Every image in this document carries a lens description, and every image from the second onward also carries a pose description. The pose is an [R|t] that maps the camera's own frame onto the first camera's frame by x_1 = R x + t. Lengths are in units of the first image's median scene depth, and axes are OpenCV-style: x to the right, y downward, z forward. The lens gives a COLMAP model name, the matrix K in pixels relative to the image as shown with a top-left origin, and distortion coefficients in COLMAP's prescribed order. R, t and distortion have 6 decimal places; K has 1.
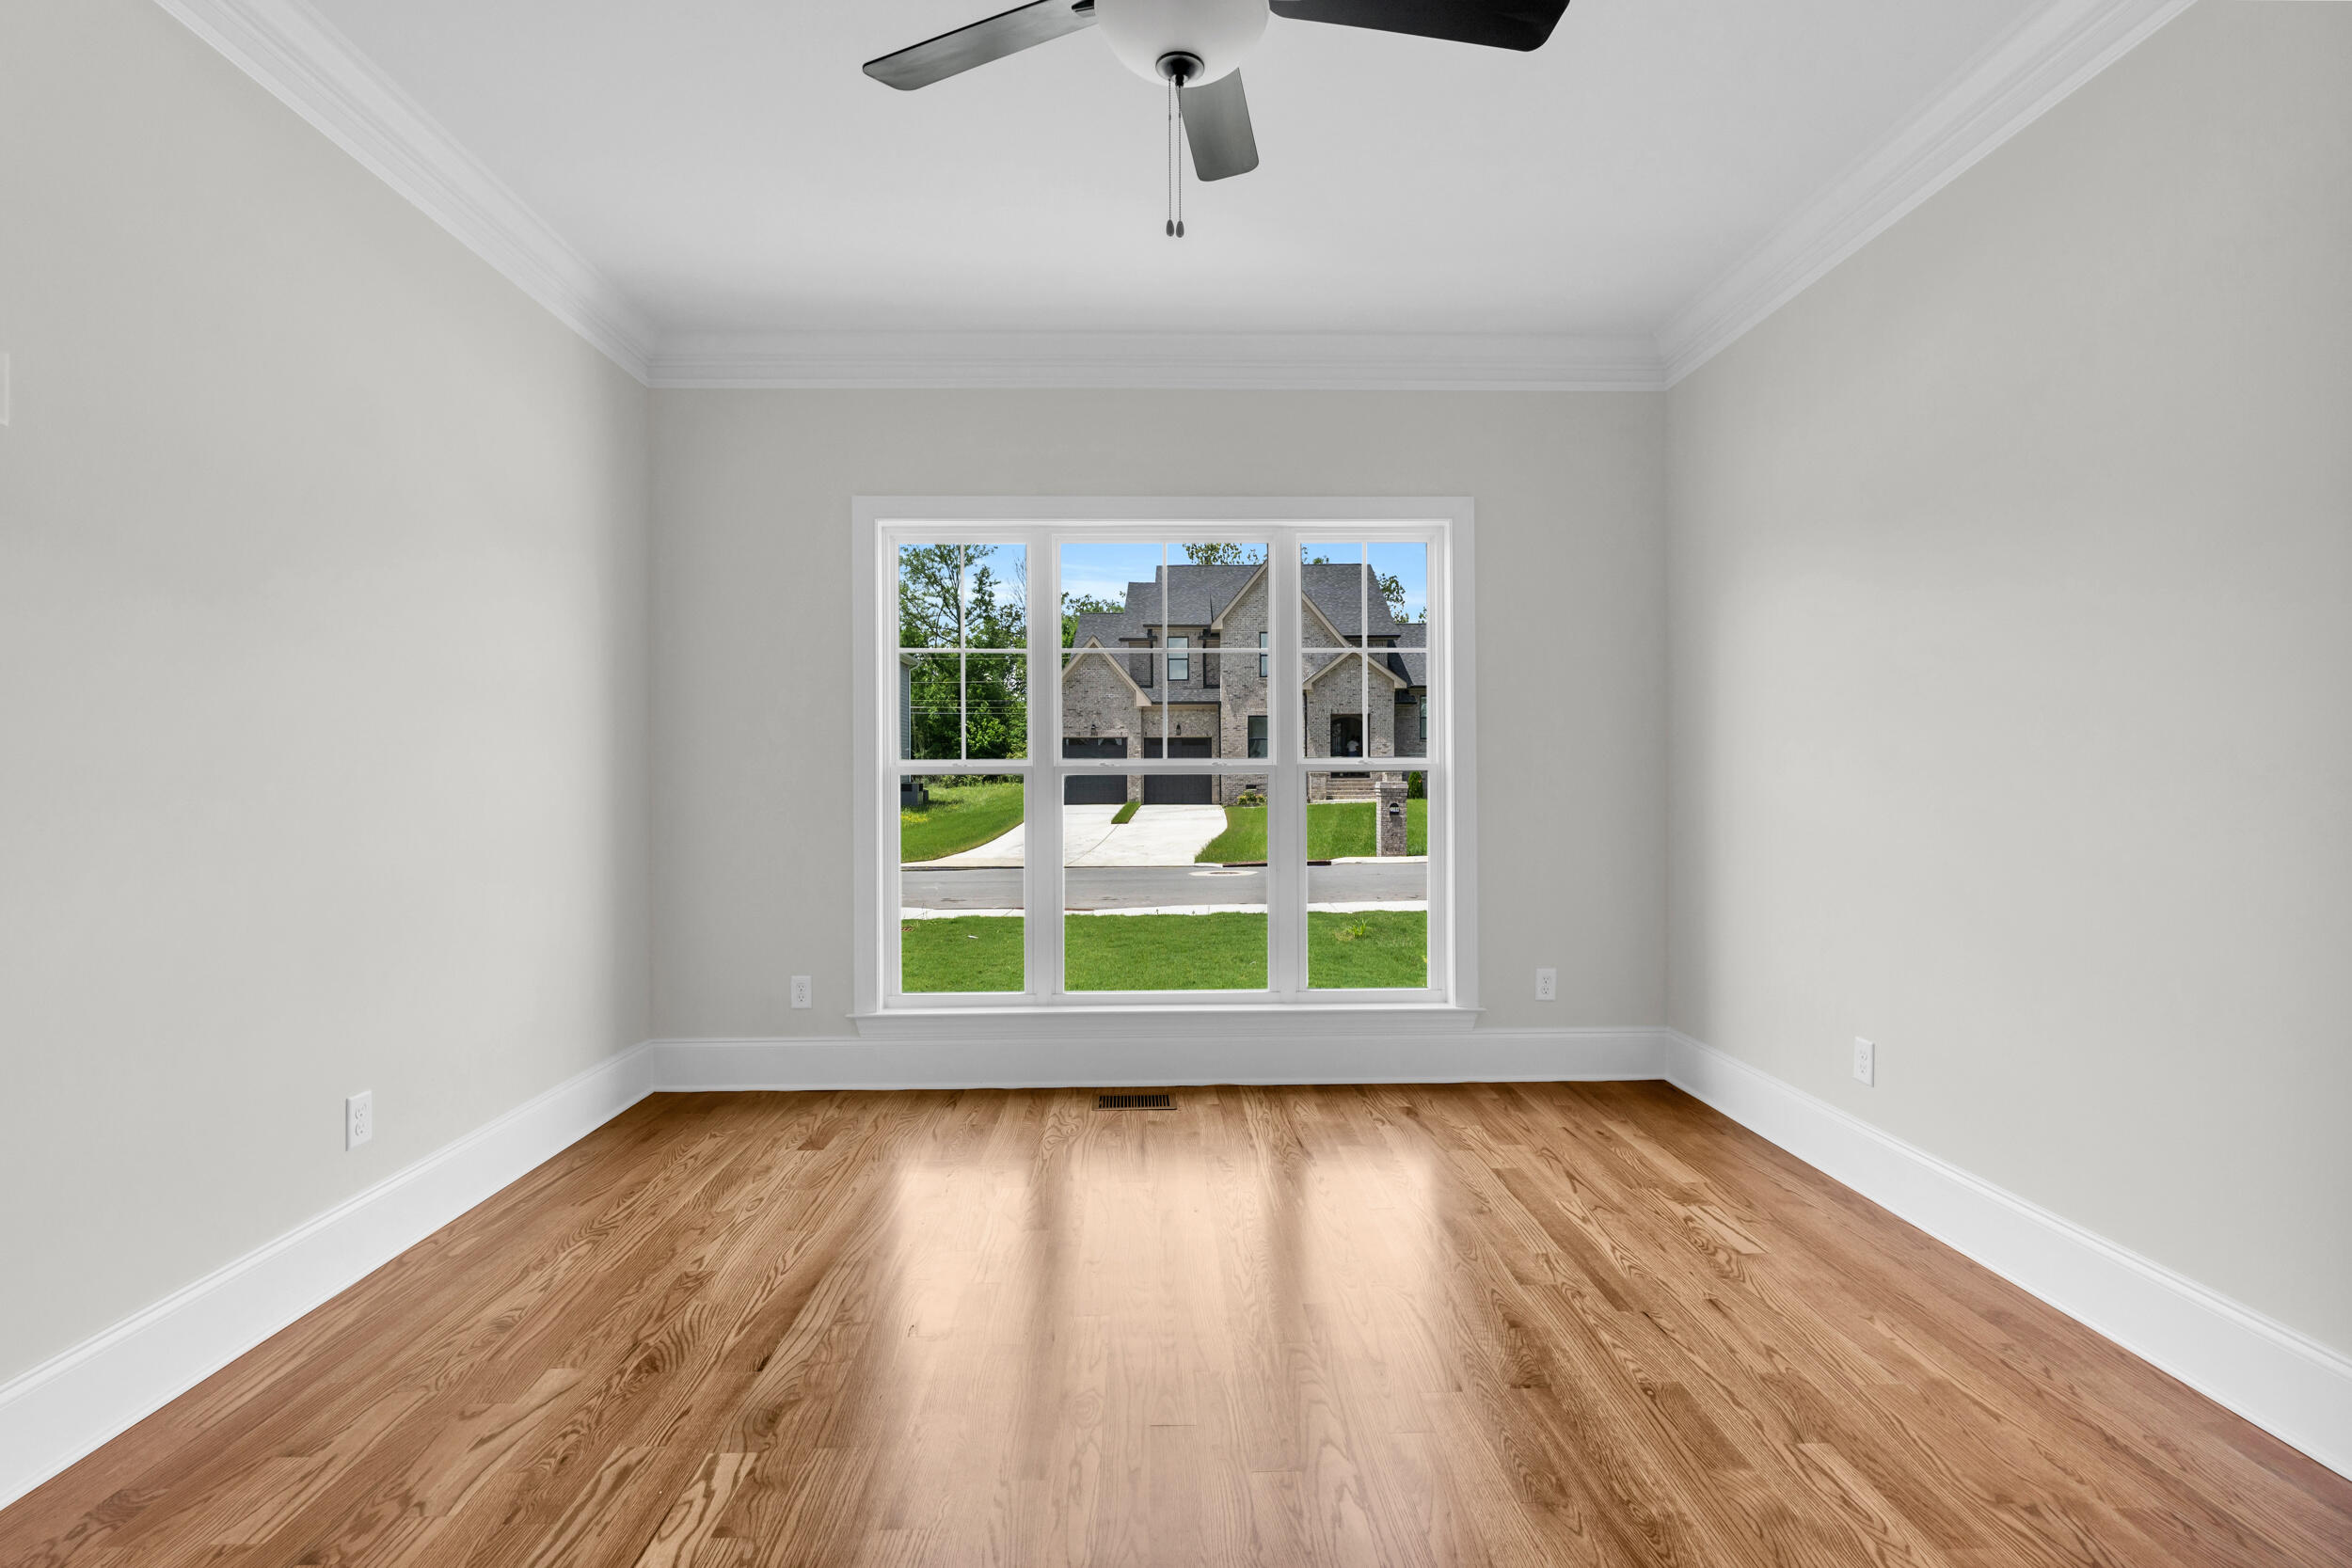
lens RADIAL K [[1132.9, 0, 1182.6], [0, 1132.9, 782.3], [0, 0, 1]] dist [0.001209, 0.000072]
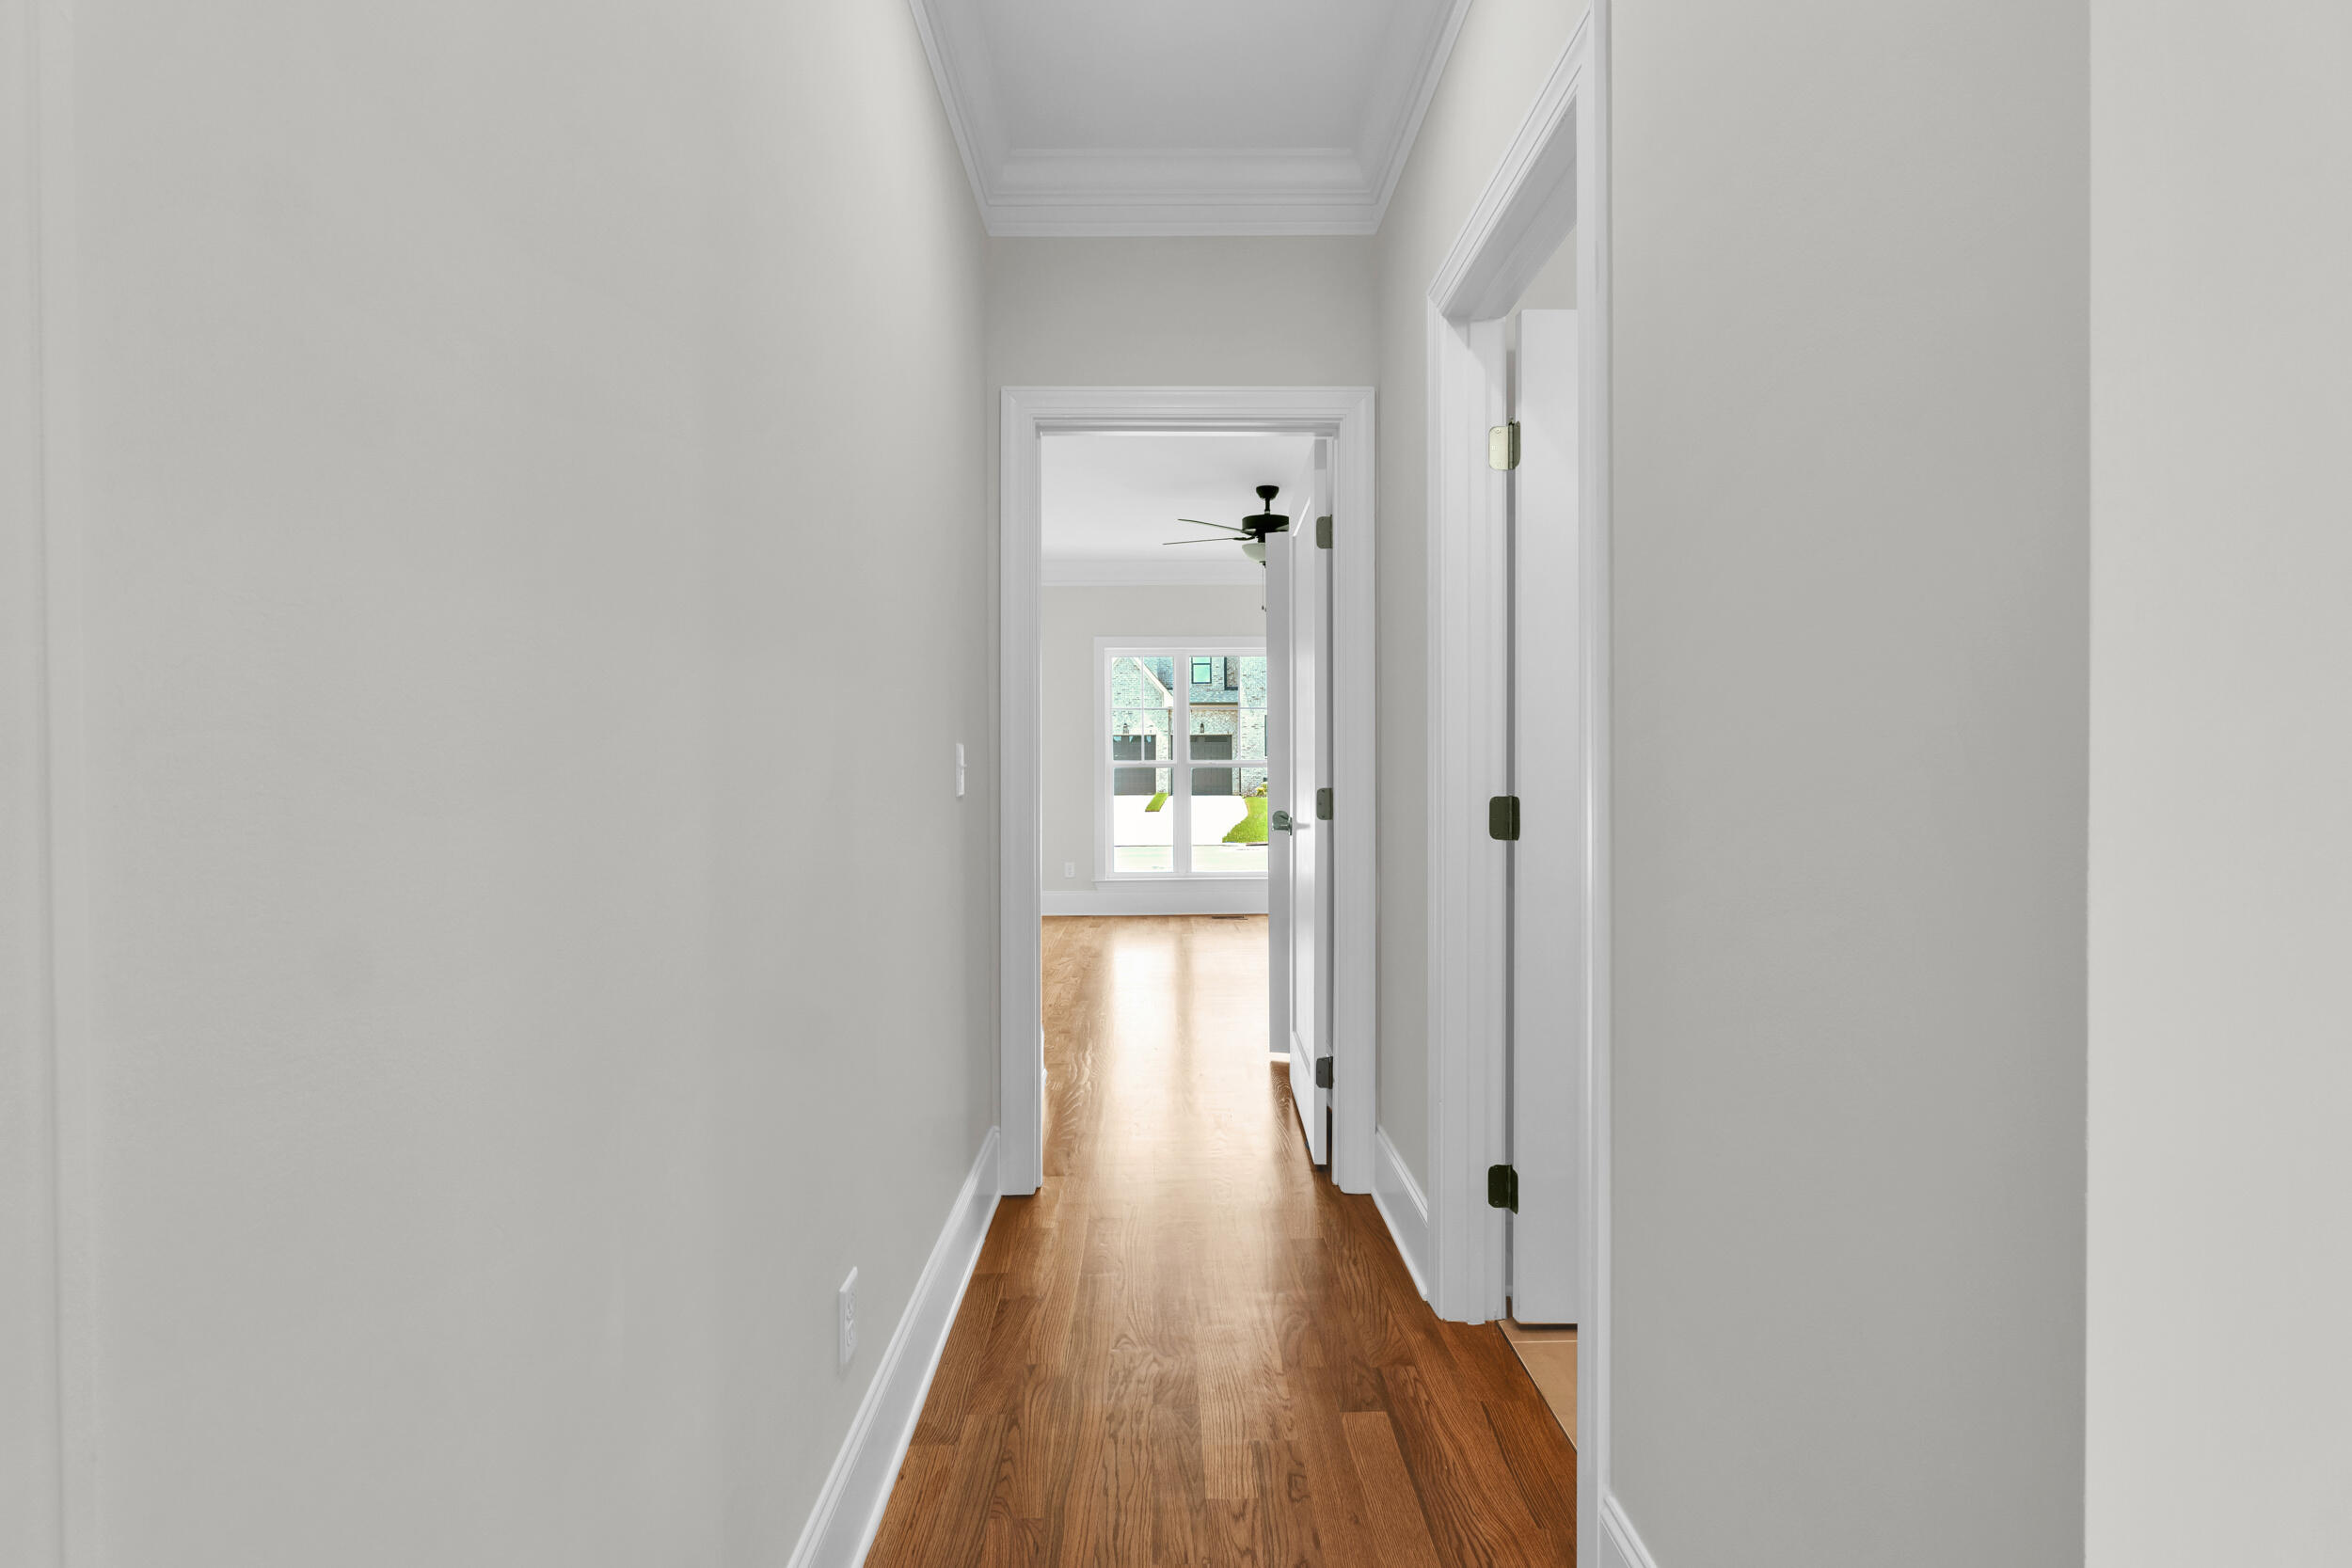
lens RADIAL K [[1132.9, 0, 1180.2], [0, 1132.9, 776.4], [0, 0, 1]] dist [0.001209, 0.000072]
pose [[0.999904, 0.000743, -0.013831, -0.009774], [-0.000744, 1.000000, -0.000038, 0.000927], [0.013831, 0.000048, 0.999904, -0.109906]]
